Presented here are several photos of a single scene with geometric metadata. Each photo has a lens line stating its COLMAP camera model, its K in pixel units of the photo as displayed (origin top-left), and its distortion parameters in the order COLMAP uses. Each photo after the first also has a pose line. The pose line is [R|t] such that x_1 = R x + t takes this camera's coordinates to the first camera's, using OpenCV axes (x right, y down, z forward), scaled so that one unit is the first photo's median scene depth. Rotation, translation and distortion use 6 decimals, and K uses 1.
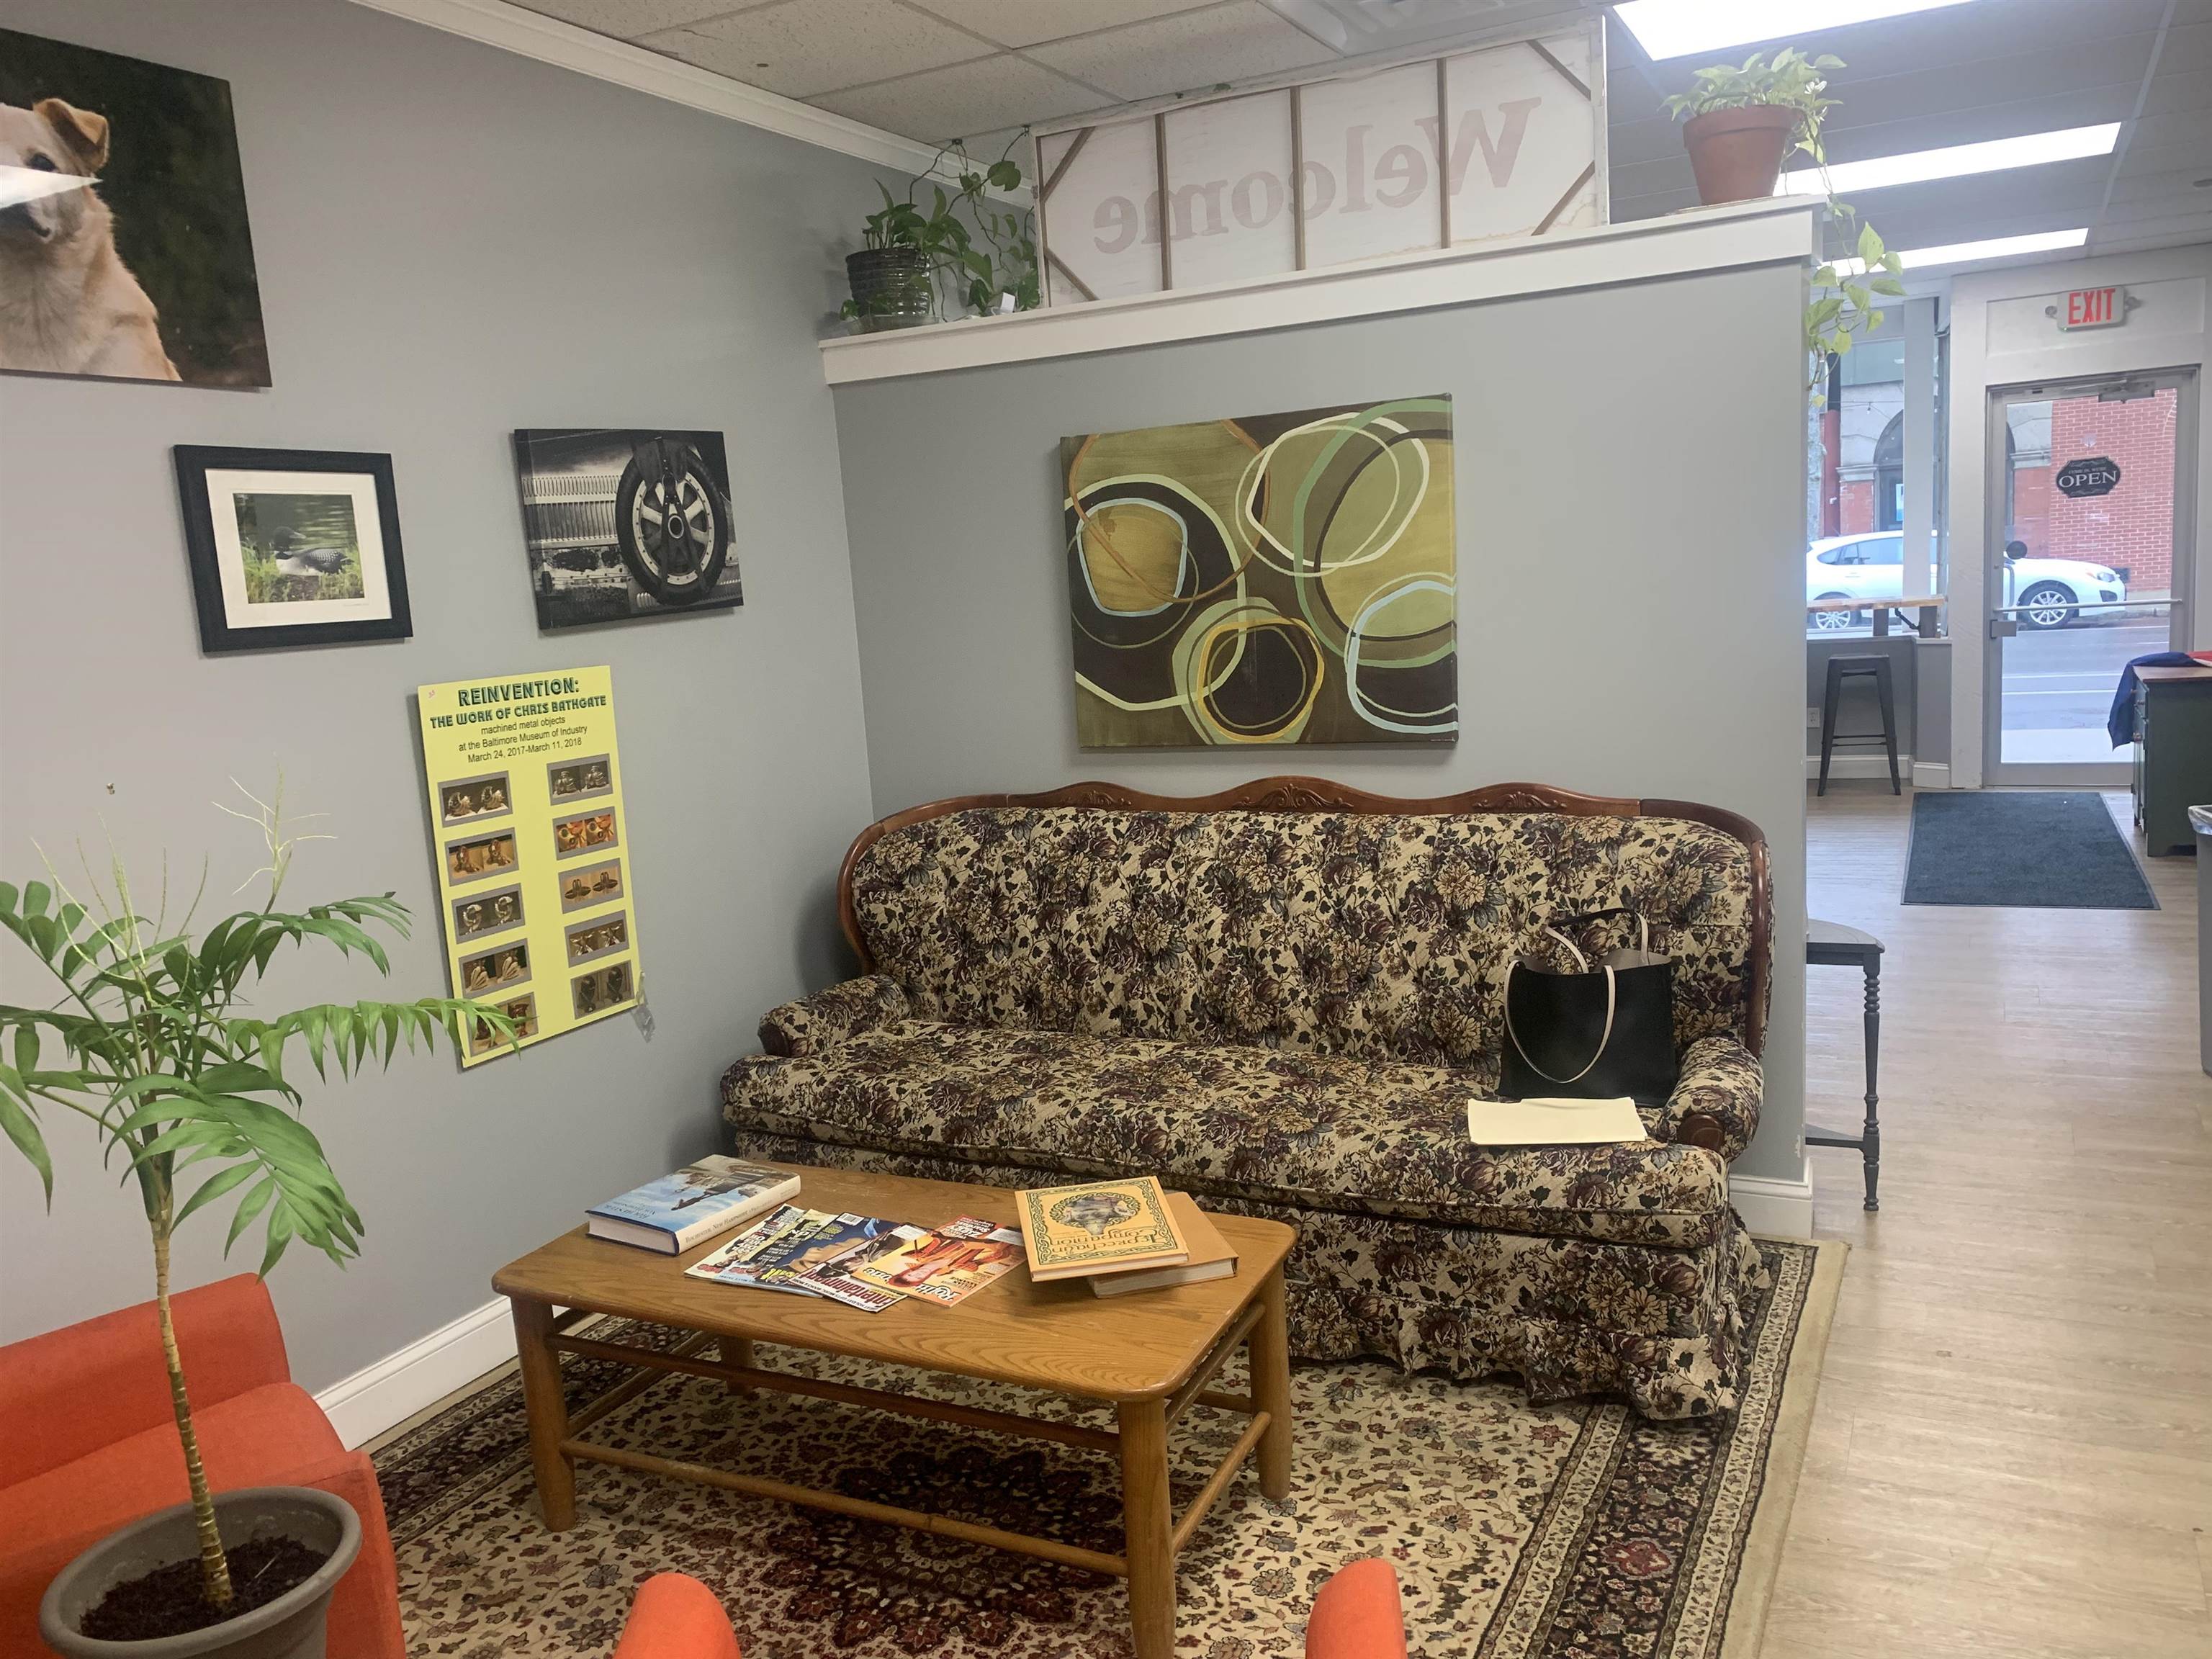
lens RADIAL K [[1683.9, 0, 1121.8], [0, 1683.9, 839.8], [0, 0, 1]] dist [0.055006, -0.071840]
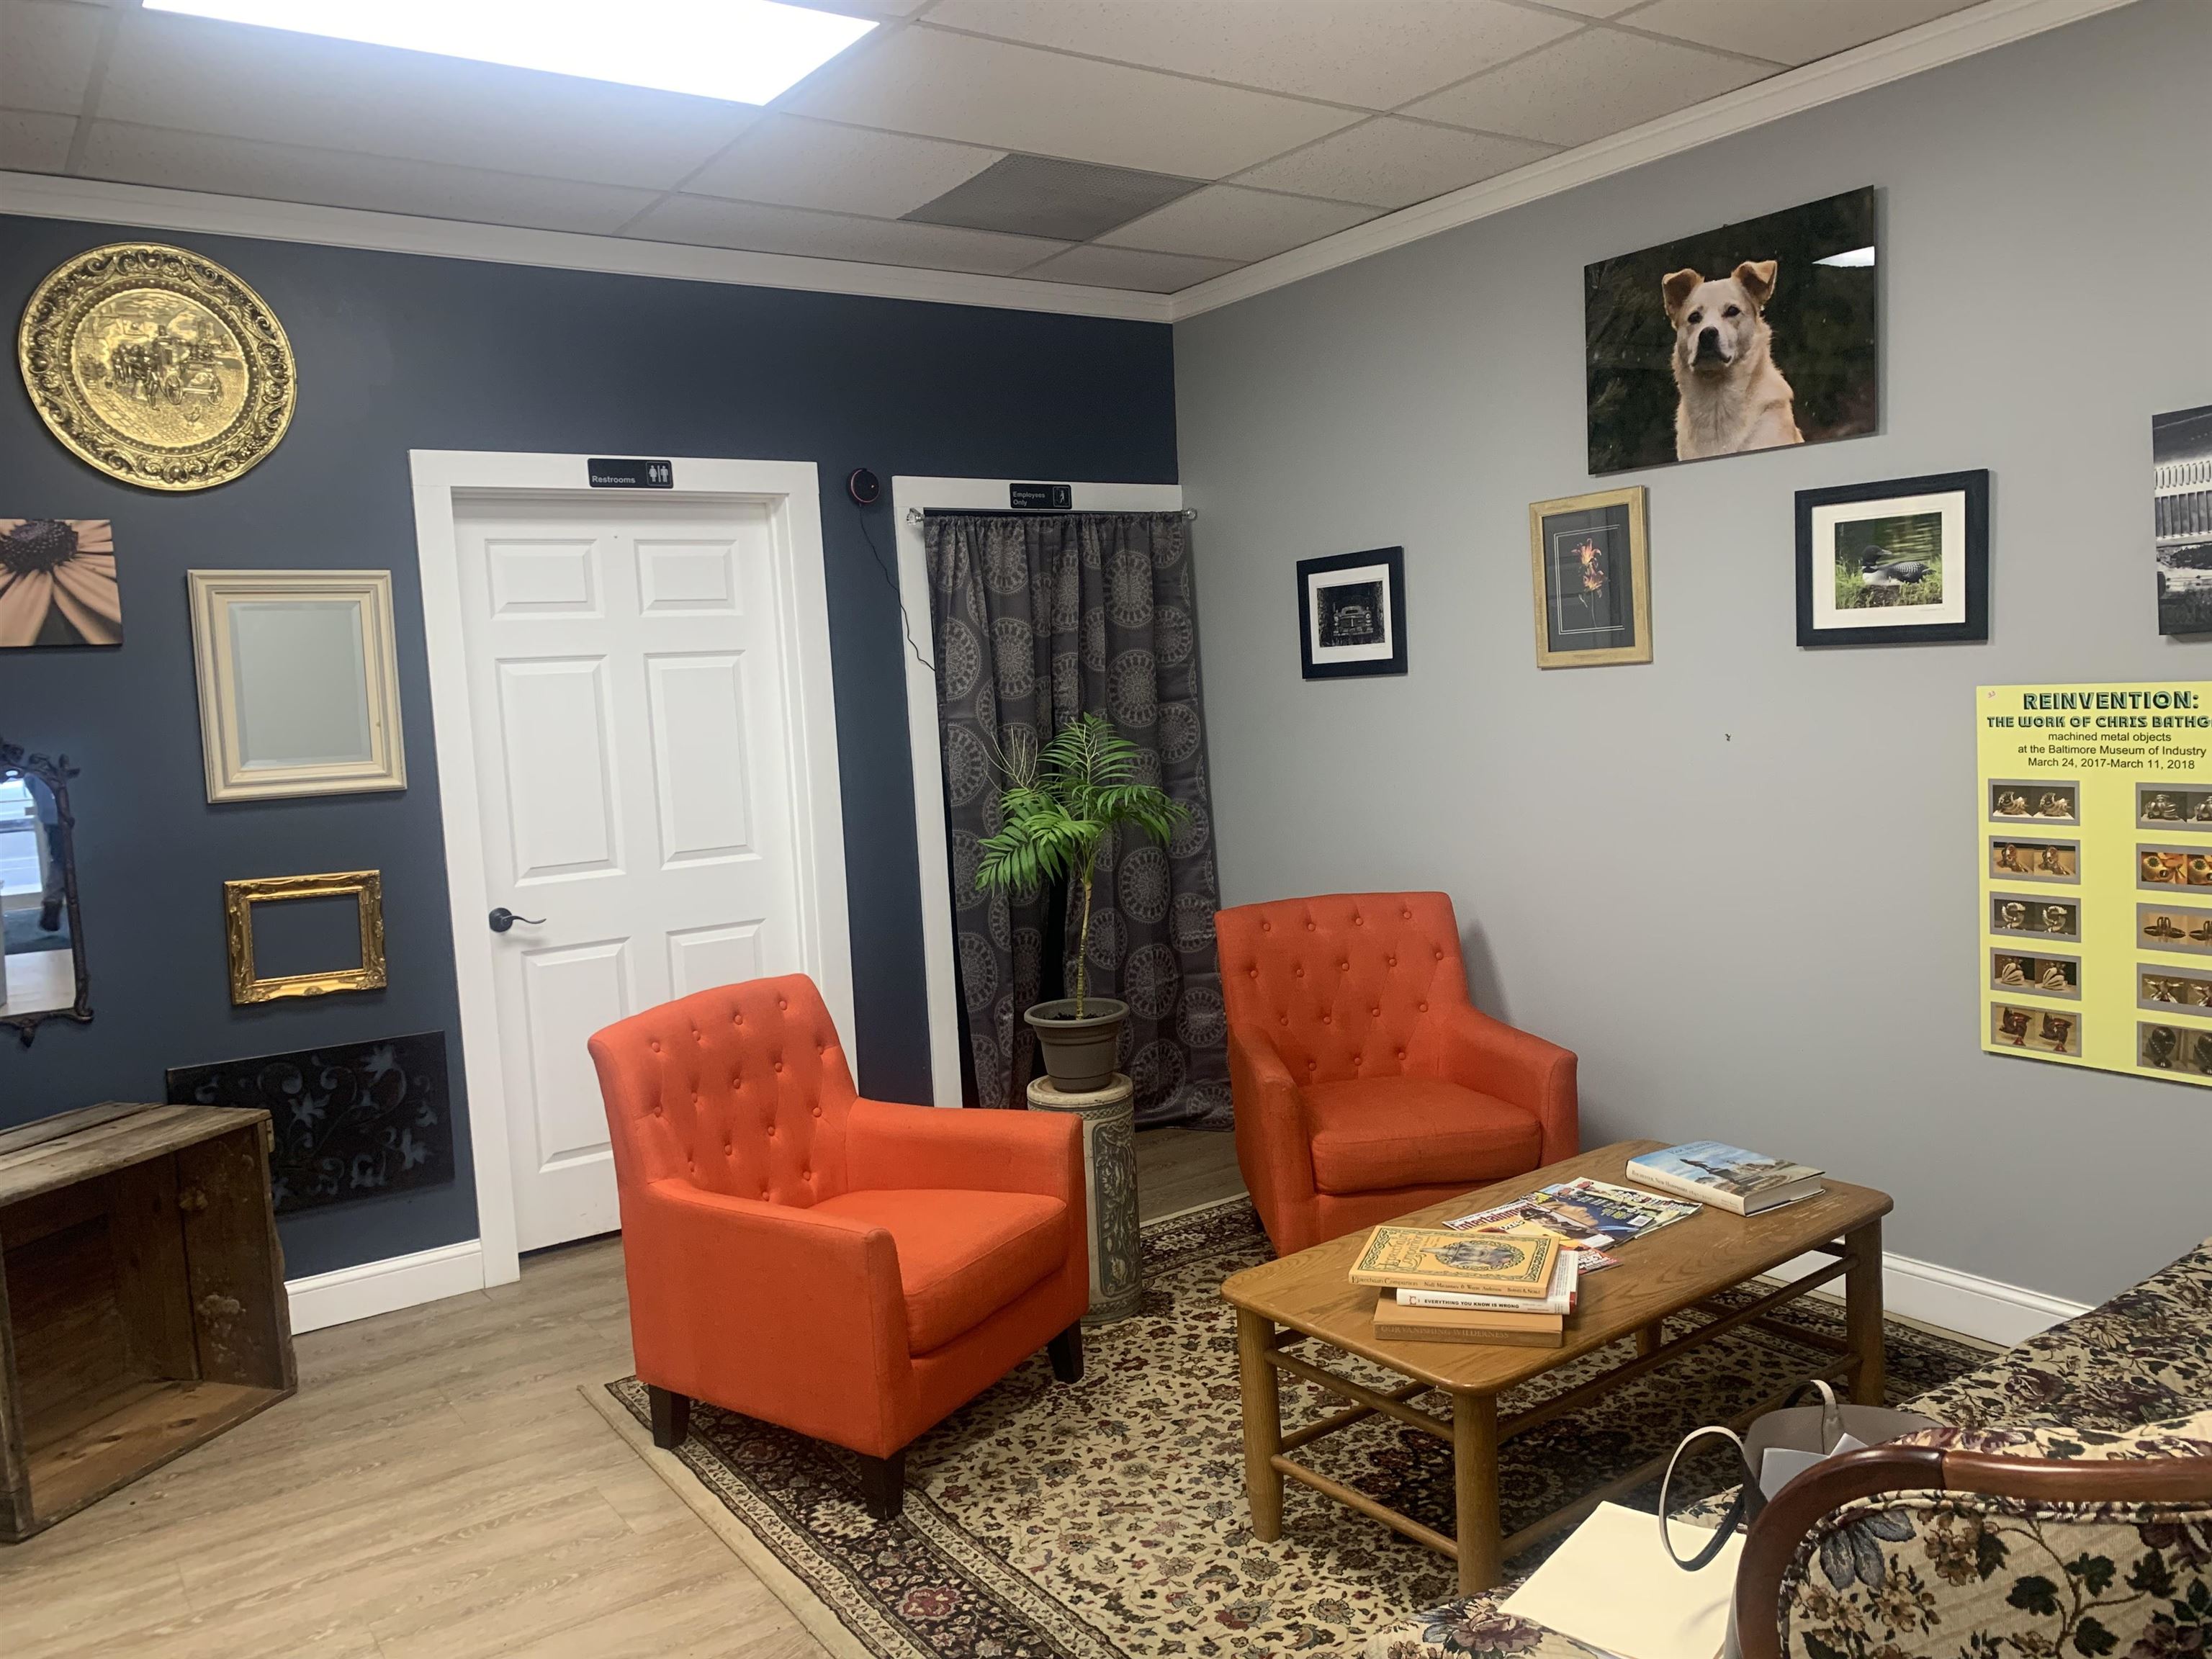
lens RADIAL K [[1683.9, 0, 1108.6], [0, 1683.9, 826.6], [0, 0, 1]] dist [0.055006, -0.071840]
pose [[-0.463246, 0.174108, -0.868959, 0.749163], [-0.059954, 0.972109, 0.226738, -0.204984], [0.884200, 0.157133, -0.439887, 0.957397]]
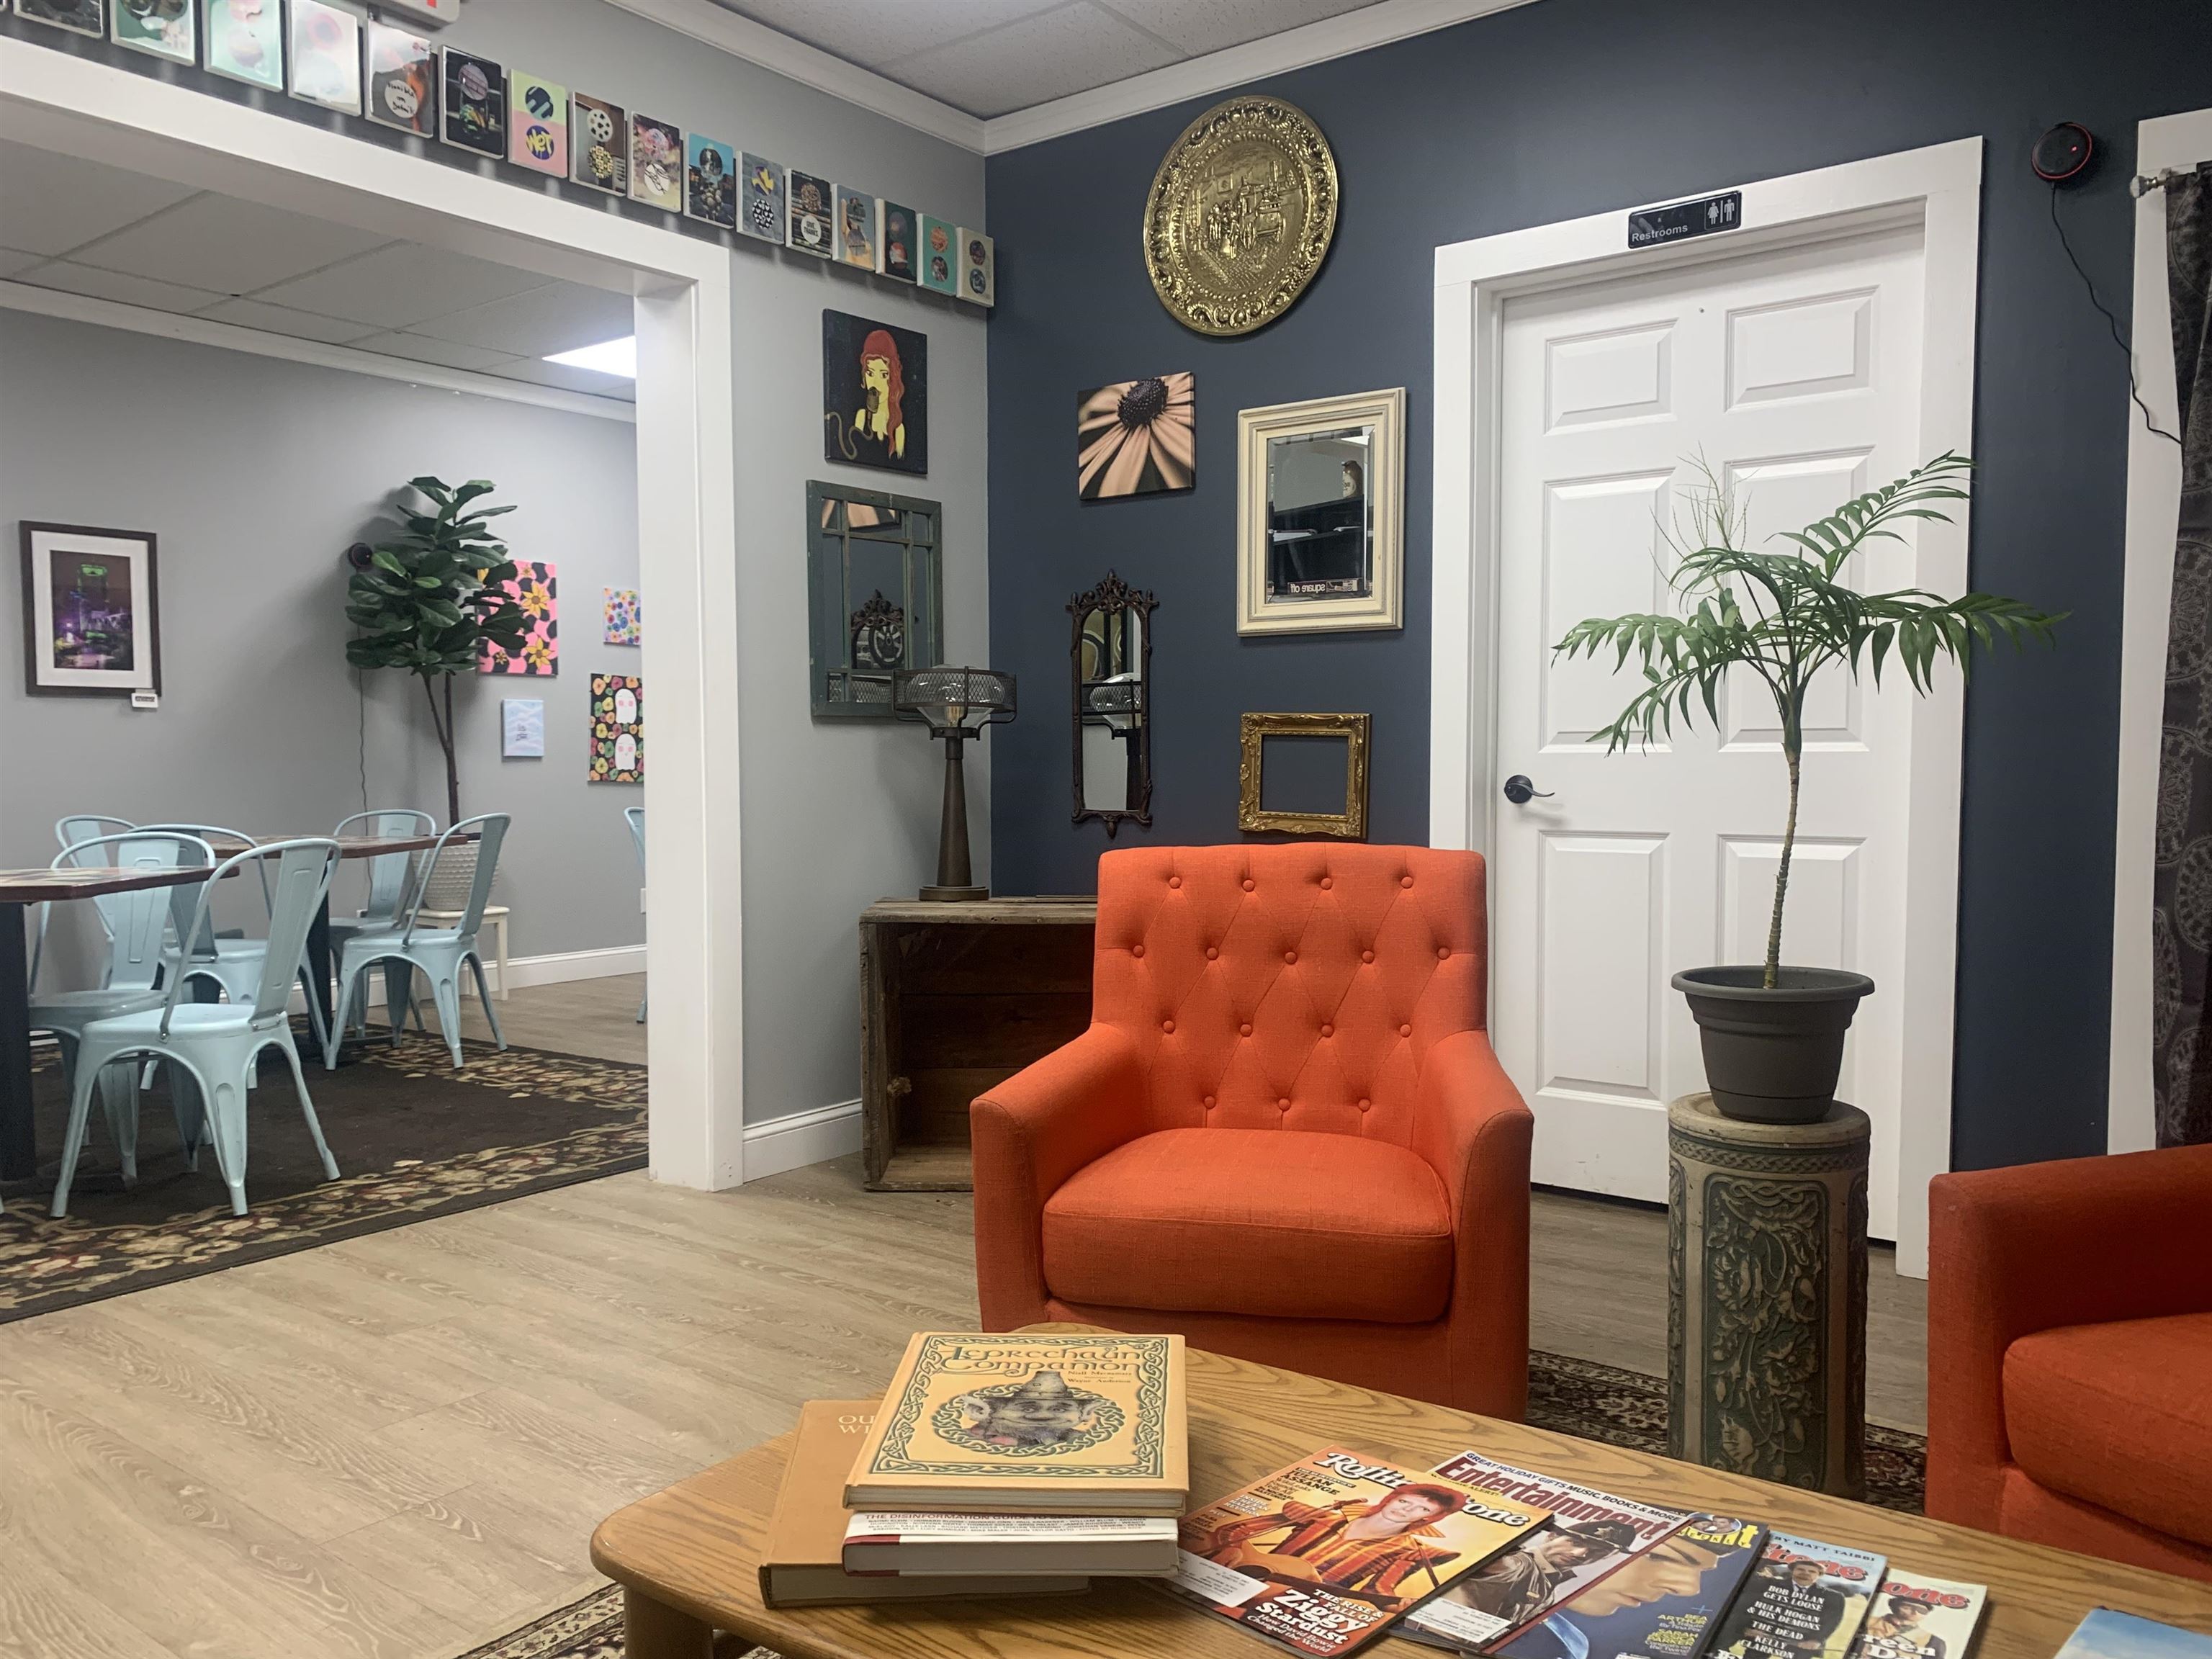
lens RADIAL K [[1683.9, 0, 1074.8], [0, 1683.9, 848.0], [0, 0, 1]] dist [0.055006, -0.071840]
pose [[-0.979802, 0.062556, 0.189934, -0.102197], [0.101719, 0.973661, 0.204051, -0.027020], [-0.172167, 0.219250, -0.960358, 1.121299]]
